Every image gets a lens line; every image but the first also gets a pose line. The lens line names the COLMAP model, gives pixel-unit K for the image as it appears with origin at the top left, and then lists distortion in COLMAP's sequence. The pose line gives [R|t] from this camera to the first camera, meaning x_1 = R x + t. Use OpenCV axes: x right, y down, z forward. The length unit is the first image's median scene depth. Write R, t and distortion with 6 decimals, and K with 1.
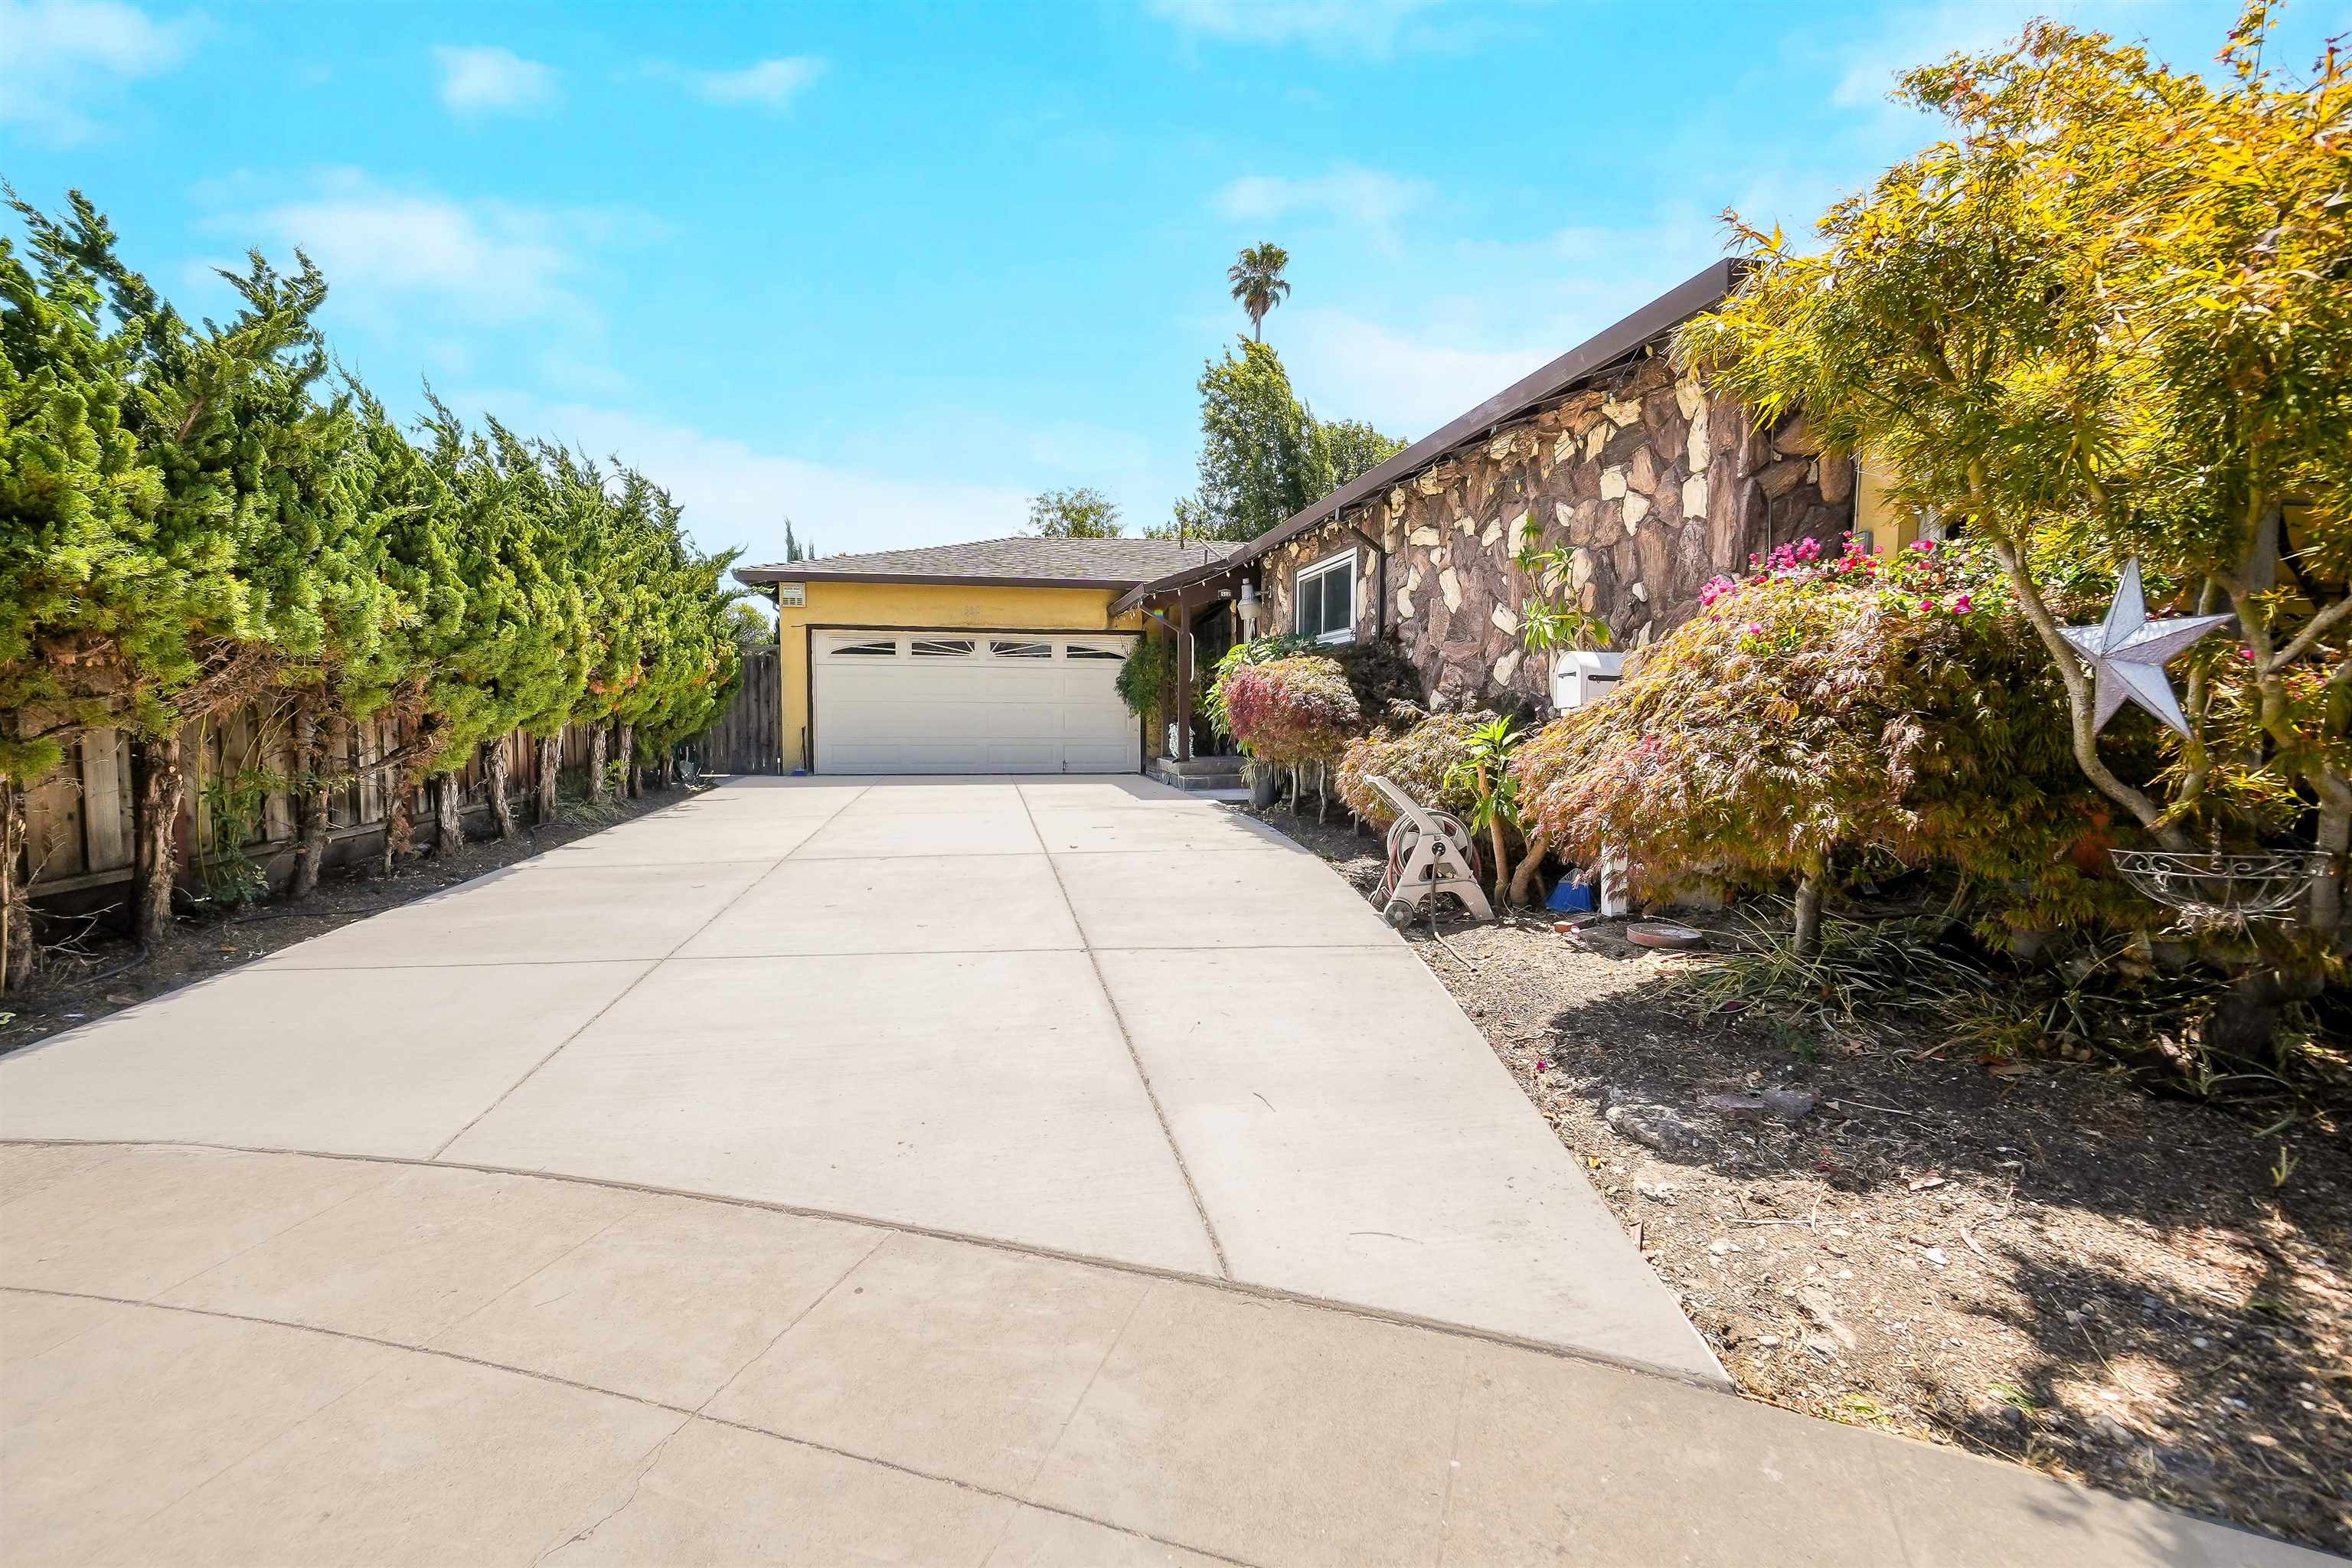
lens RADIAL K [[1017.3, 0, 1195.4], [0, 1017.3, 779.7], [0, 0, 1]] dist [-0.010794, 0.004823]
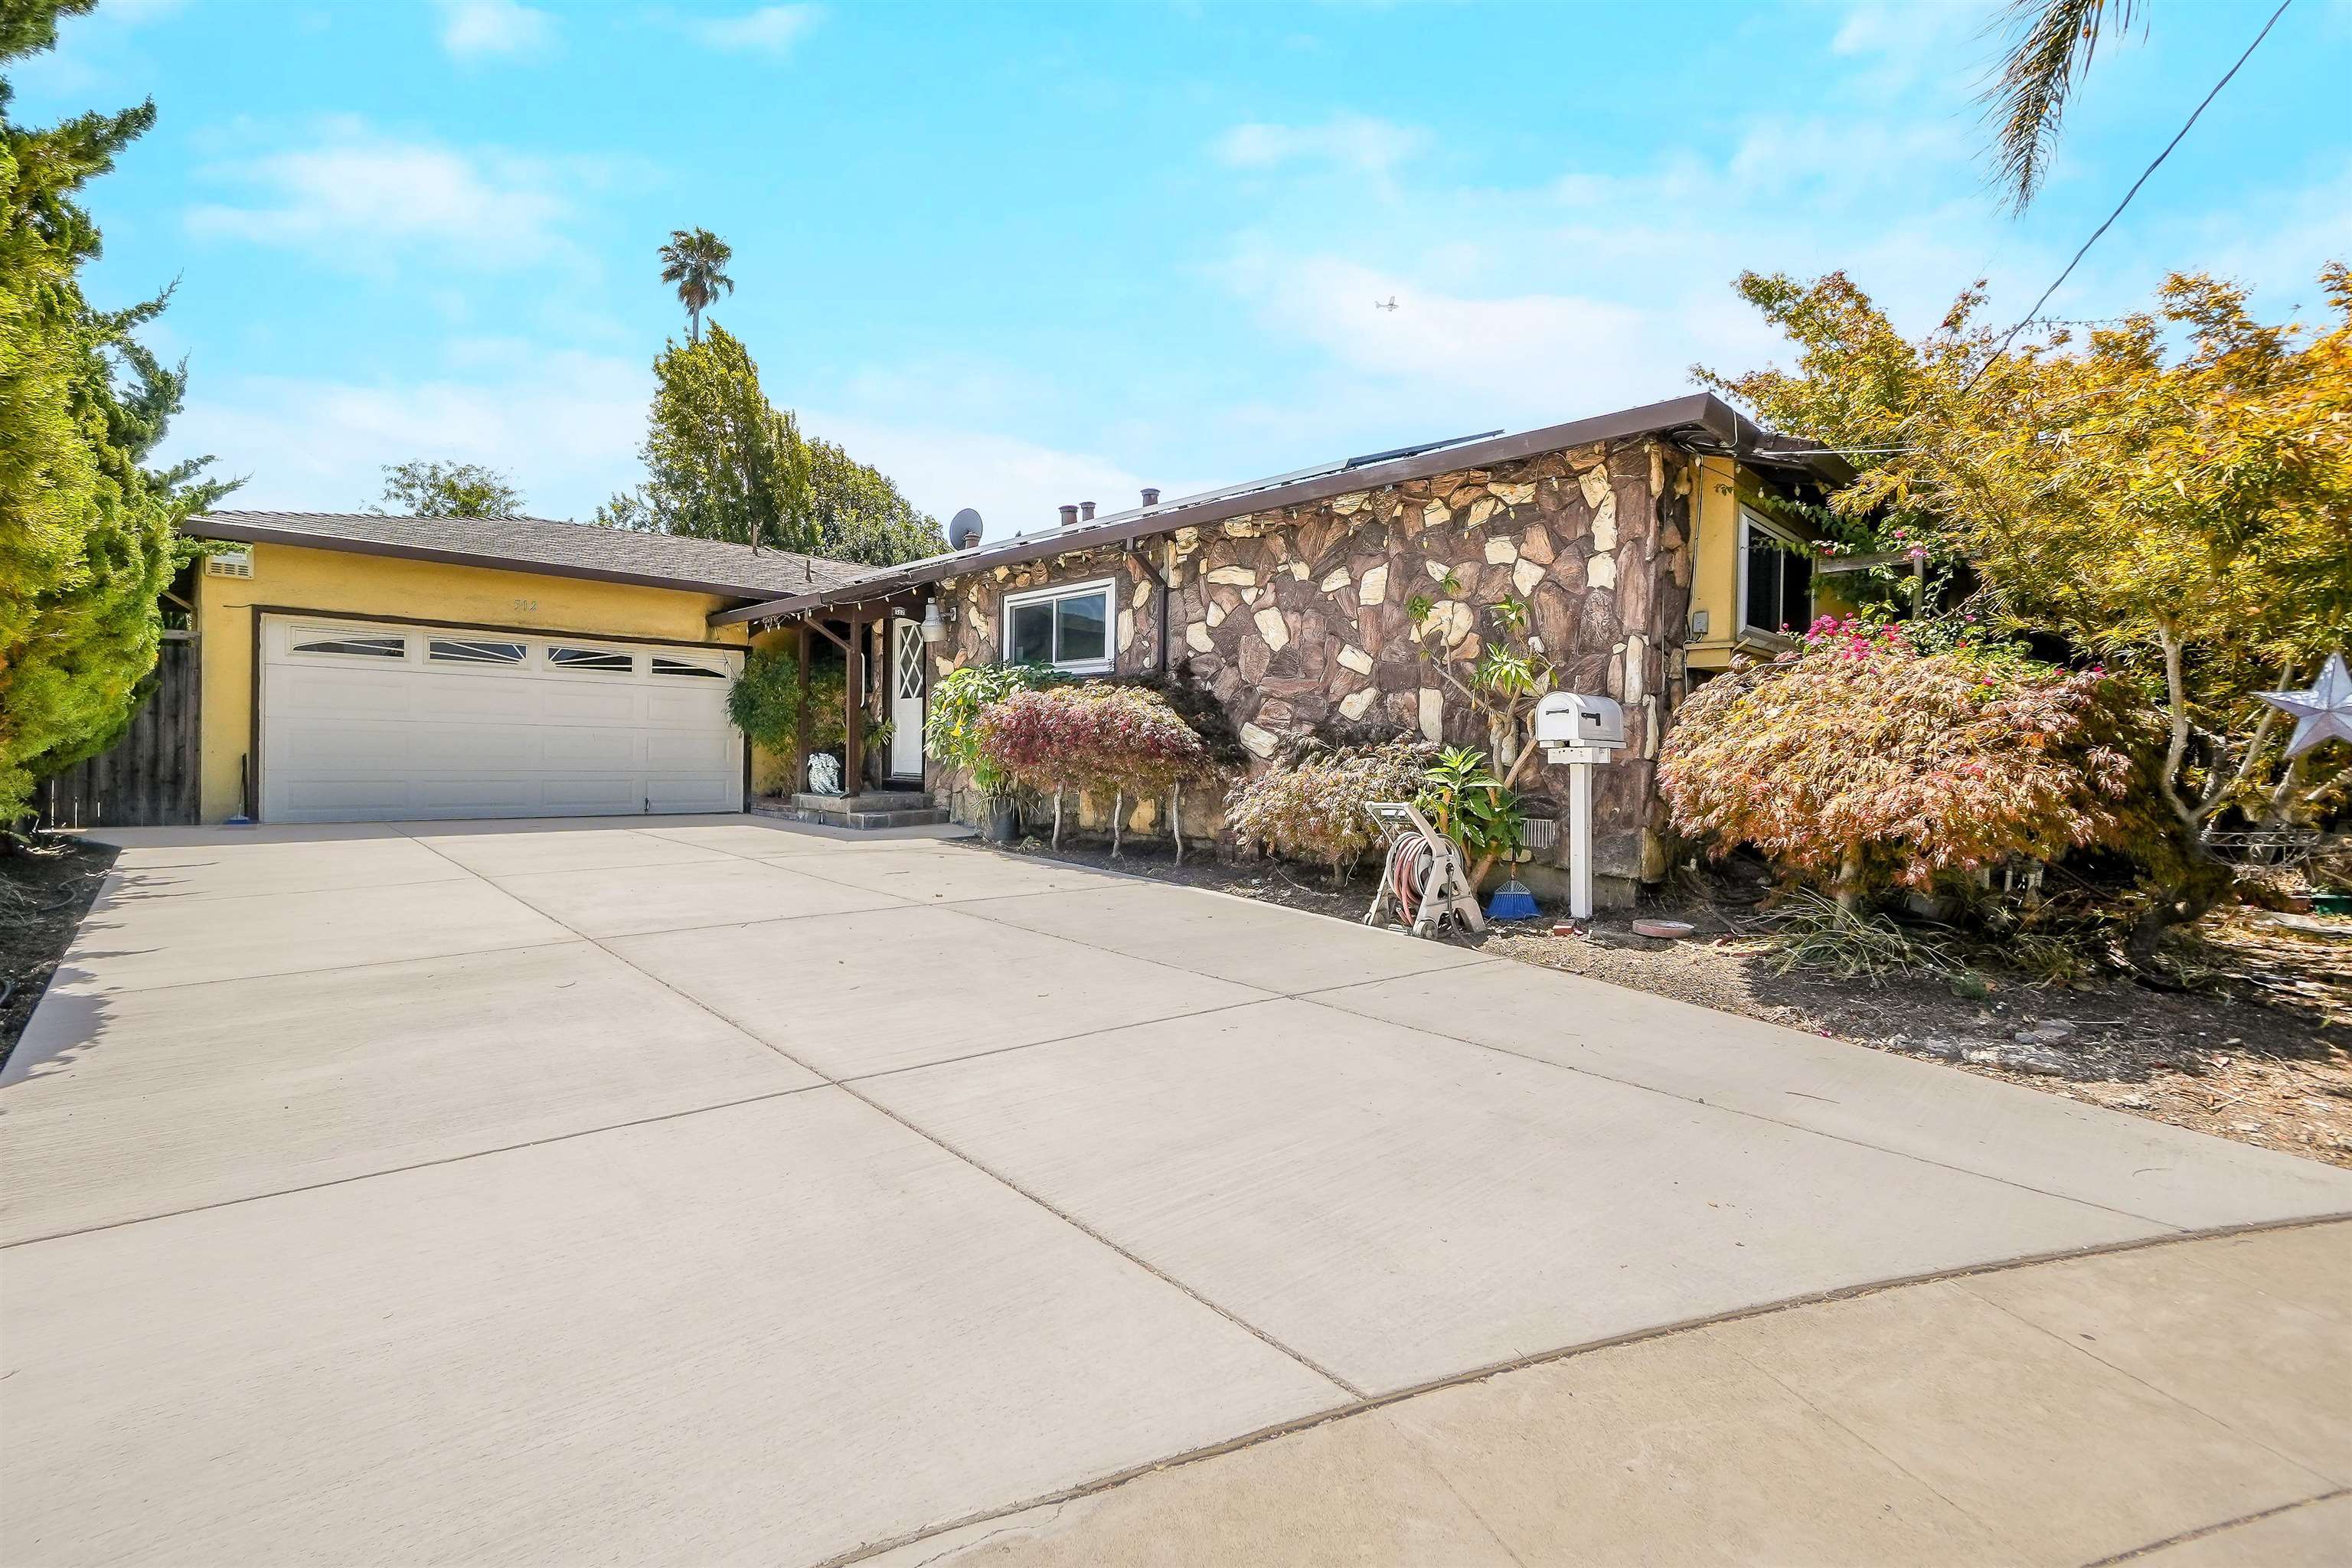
lens RADIAL K [[1017.3, 0, 1185.2], [0, 1017.3, 769.9], [0, 0, 1]] dist [-0.010794, 0.004823]
pose [[0.842969, 0.000992, 0.537962, -0.393788], [0.023175, 0.999003, -0.038157, -0.001637], [-0.537463, 0.044633, 0.842105, 0.162024]]
